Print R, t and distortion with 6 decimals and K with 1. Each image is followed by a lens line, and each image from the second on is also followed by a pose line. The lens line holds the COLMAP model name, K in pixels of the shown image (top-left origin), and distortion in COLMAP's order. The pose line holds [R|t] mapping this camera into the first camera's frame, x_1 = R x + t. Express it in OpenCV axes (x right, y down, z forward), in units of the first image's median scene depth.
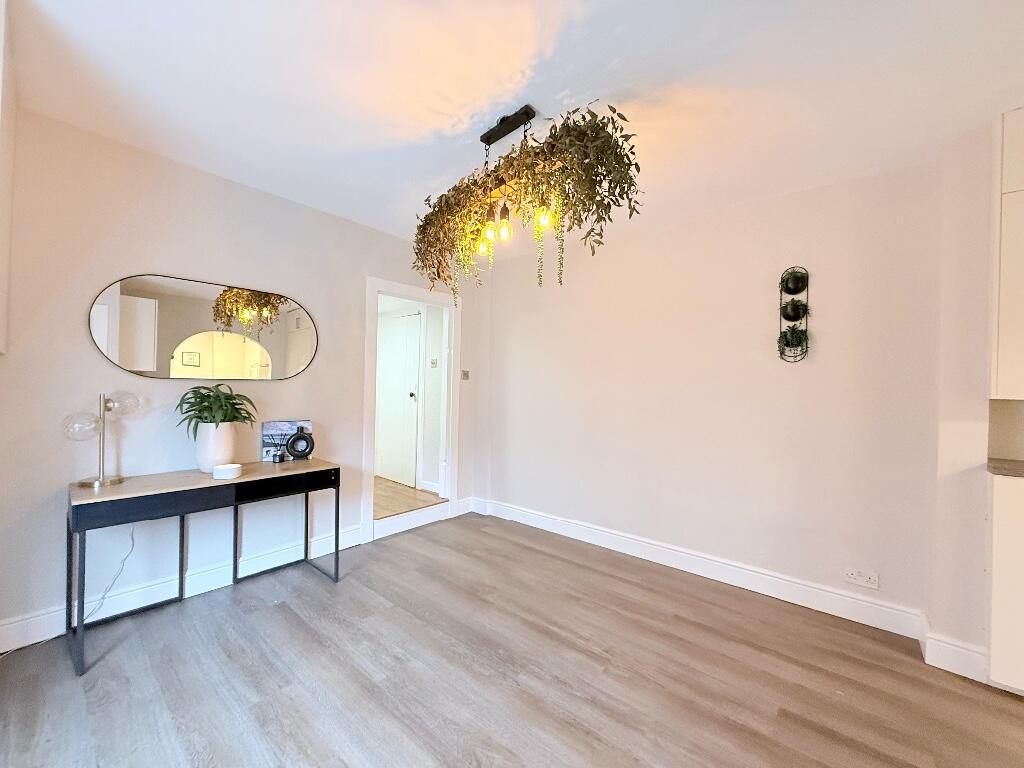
lens RADIAL K [[422.1, 0, 515.8], [0, 422.1, 388.7], [0, 0, 1]] dist [0.003090, 0.000868]
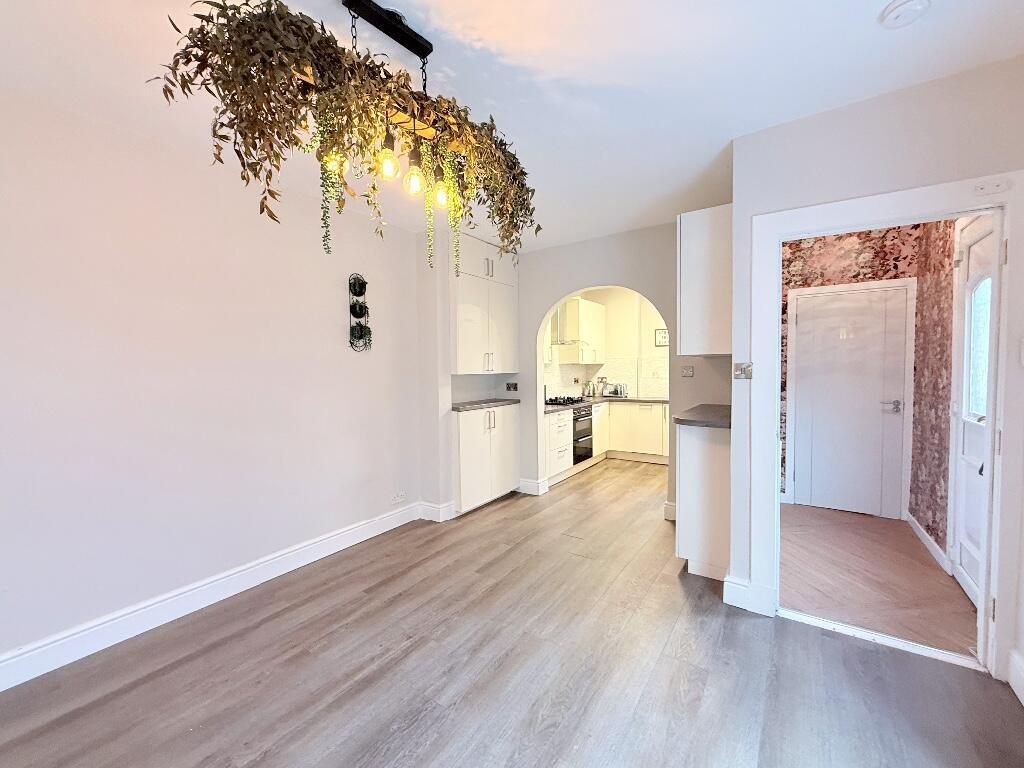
lens RADIAL K [[422.1, 0, 515.8], [0, 422.1, 388.7], [0, 0, 1]] dist [0.003090, 0.000868]
pose [[-0.127264, -0.072712, 0.989200, -0.734743], [0.007911, 0.997203, 0.074318, -0.048720], [-0.991837, 0.017284, -0.126333, 0.809785]]
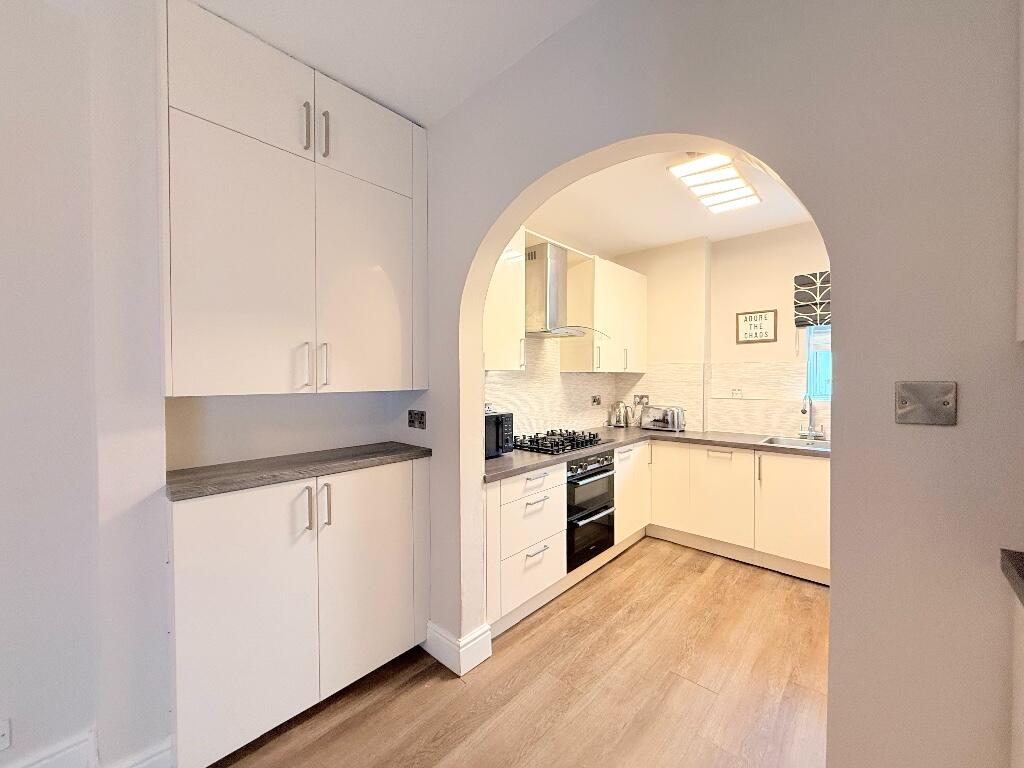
lens RADIAL K [[407.9, 0, 507.5], [0, 407.9, 384.6], [0, 0, 1]] dist [-0.000189, 0.000695]
pose [[0.037529, -0.044364, 0.998310, 0.381924], [-0.002608, 0.999006, 0.044493, -0.024889], [-0.999292, -0.004273, 0.037376, 0.335504]]
